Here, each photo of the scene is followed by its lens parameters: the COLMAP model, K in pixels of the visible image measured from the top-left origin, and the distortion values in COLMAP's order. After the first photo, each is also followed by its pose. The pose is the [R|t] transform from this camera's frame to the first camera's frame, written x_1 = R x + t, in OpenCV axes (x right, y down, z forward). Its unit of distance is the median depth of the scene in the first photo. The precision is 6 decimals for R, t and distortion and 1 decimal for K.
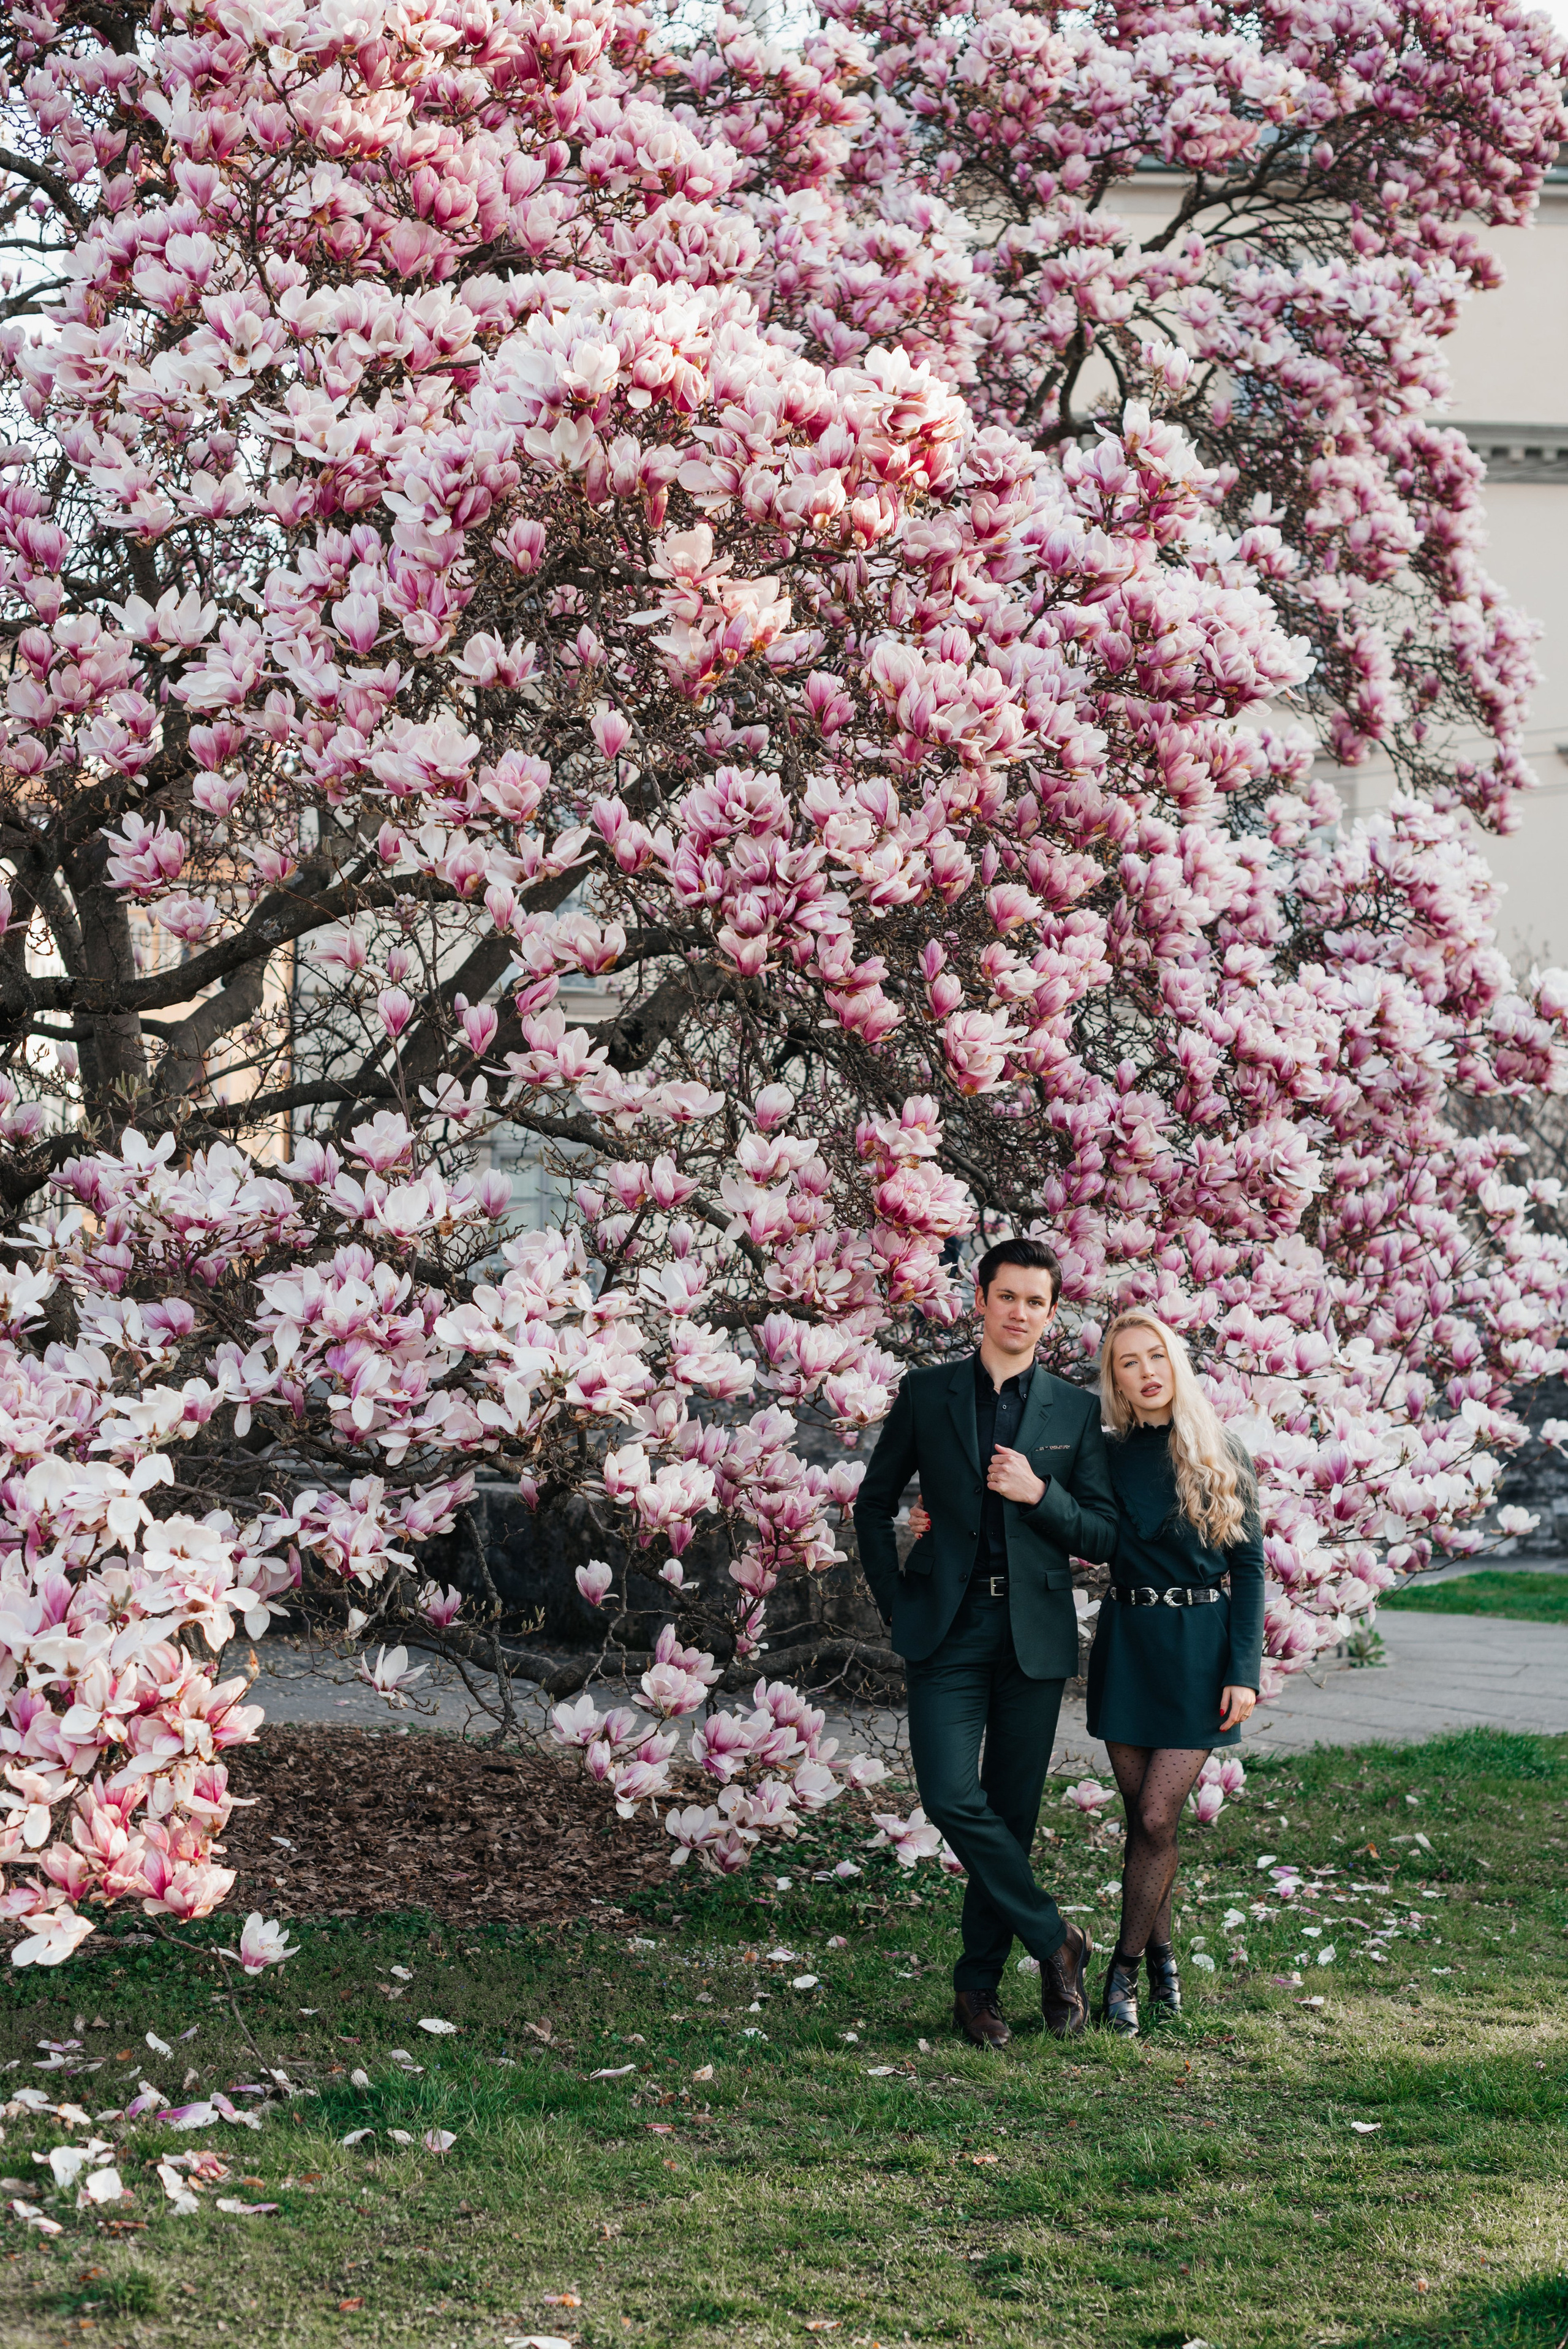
lens RADIAL K [[3753.6, 0, 784.0], [0, 3753.6, 1174.5], [0, 0, 1]] dist [-0.163399, 0.113769]
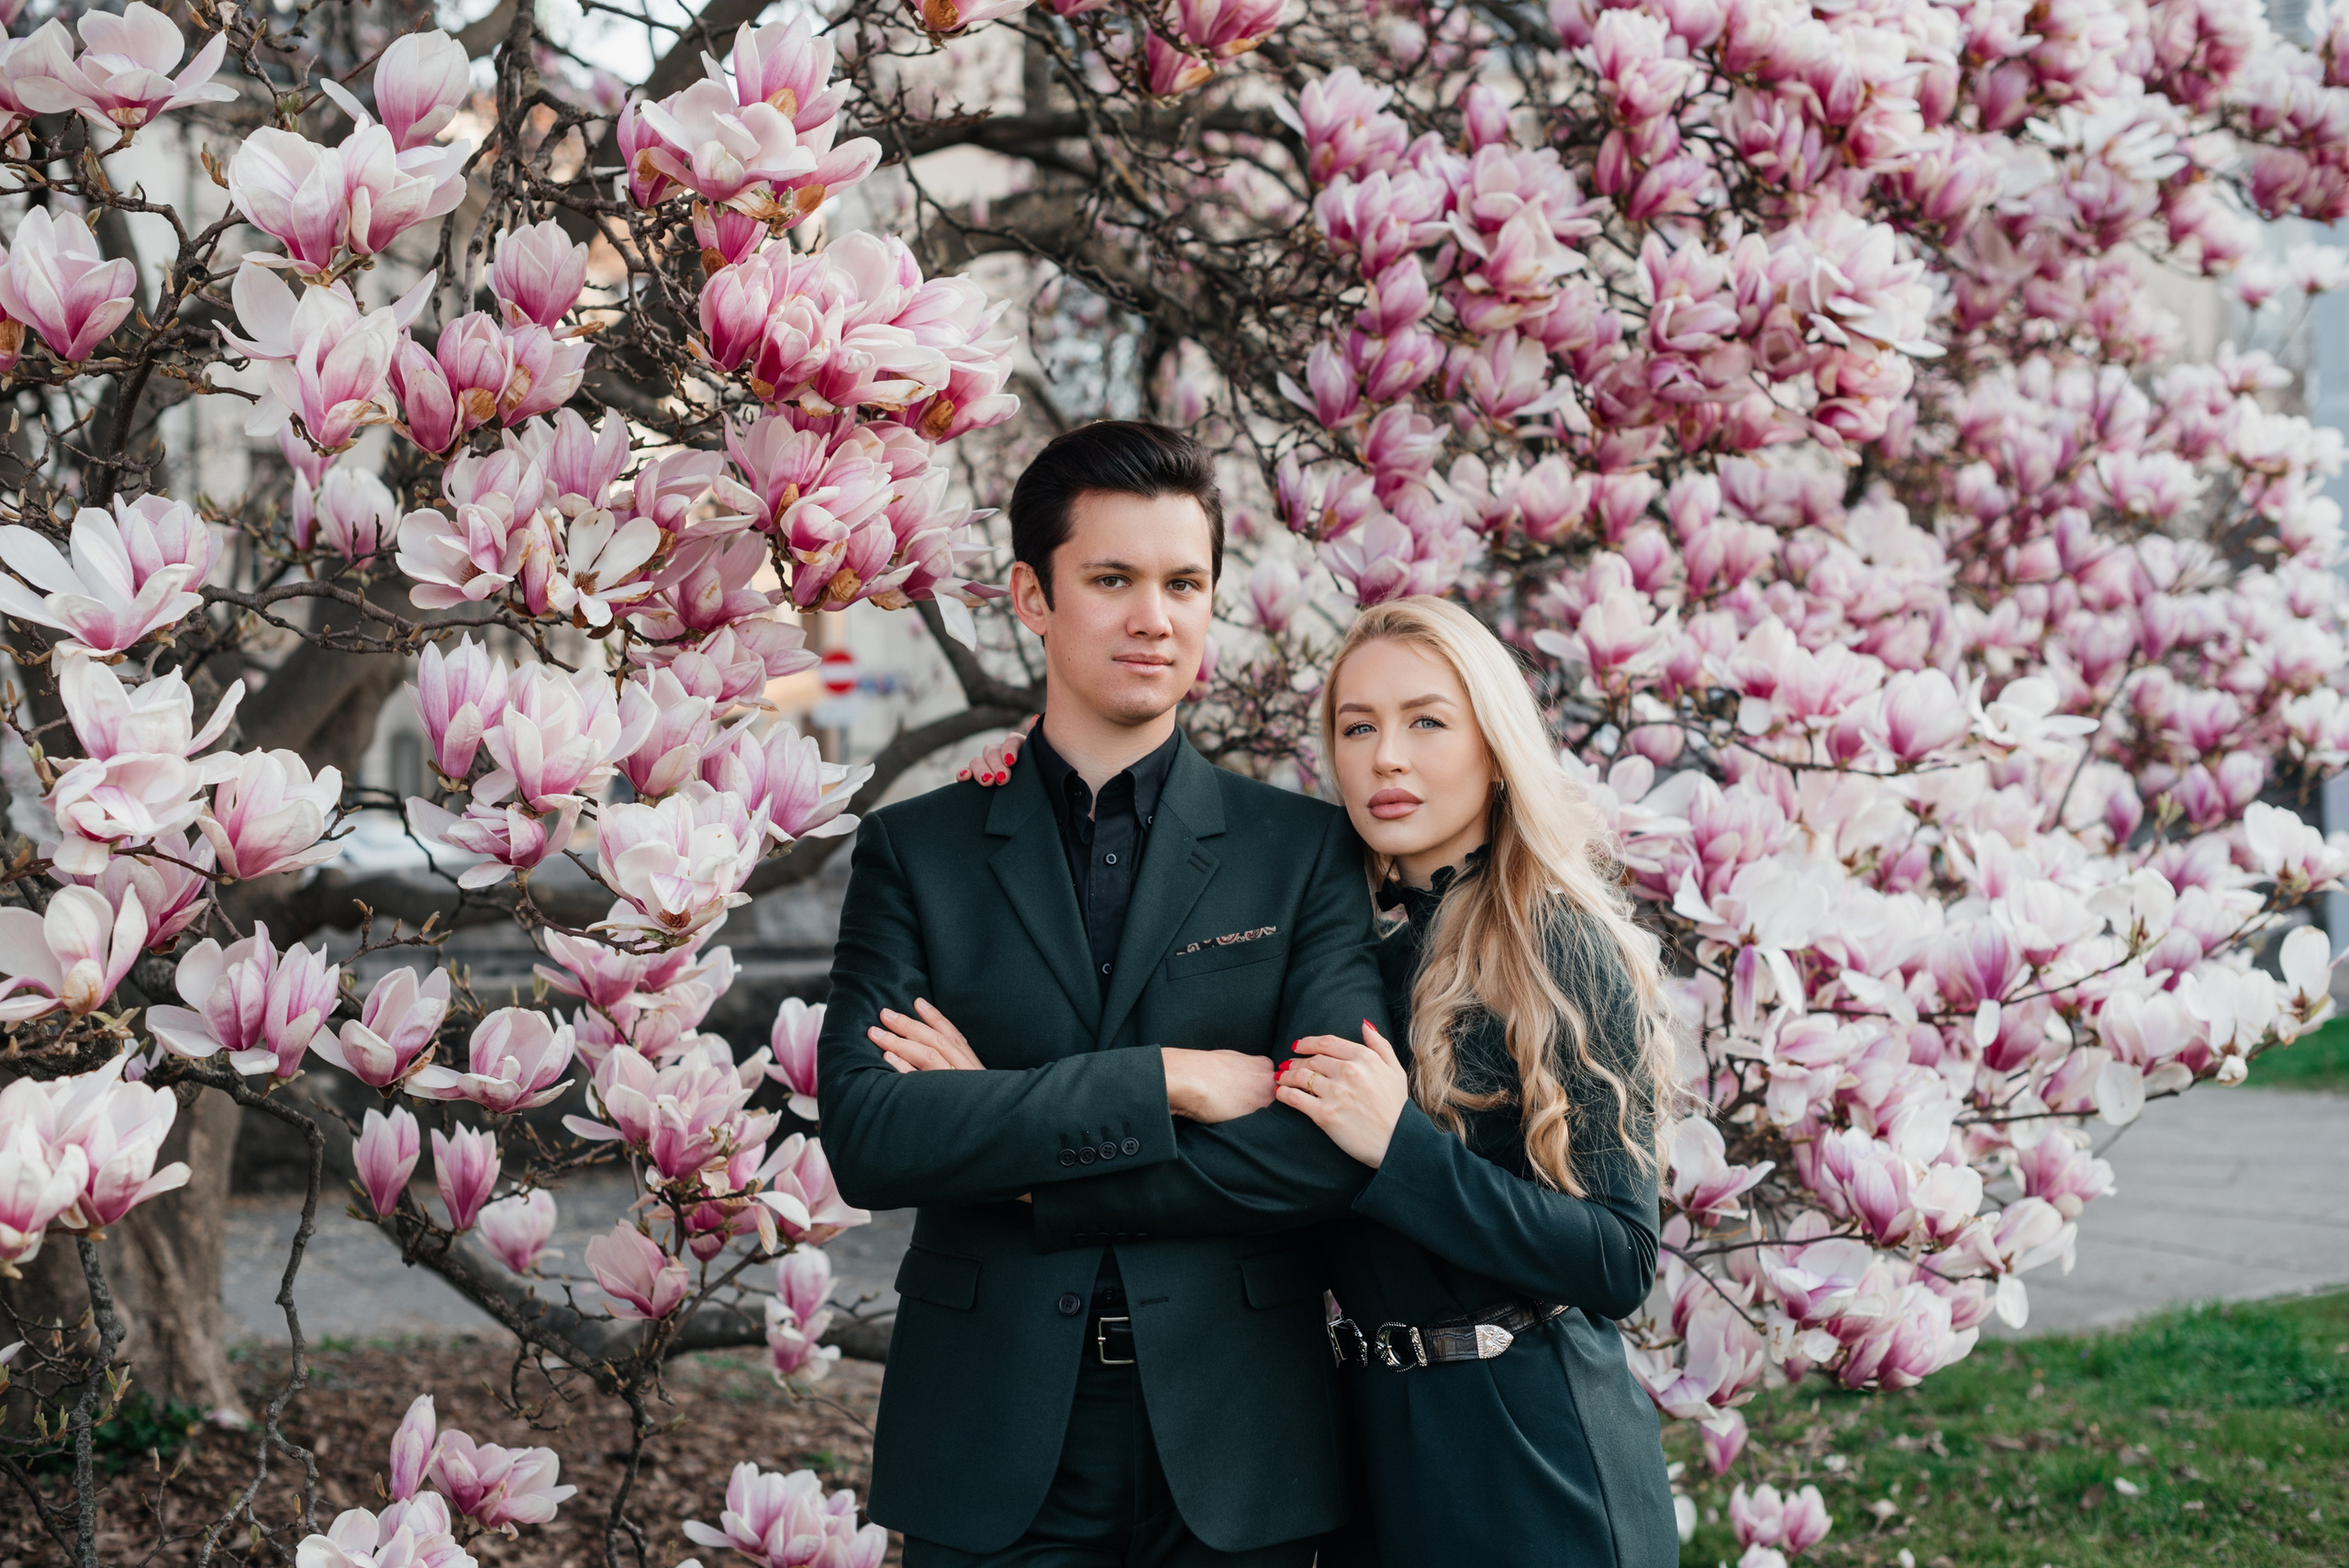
lens RADIAL K [[3754.0, 0, 1174.5], [0, 3754.0, 784.0], [0, 0, 1]] dist [-0.163399, 0.113769]
pose [[0.997207, -0.039467, -0.063405, 0.078580], [0.042338, 0.998107, 0.044599, 0.031816], [0.061525, -0.047159, 0.996991, 0.539984]]
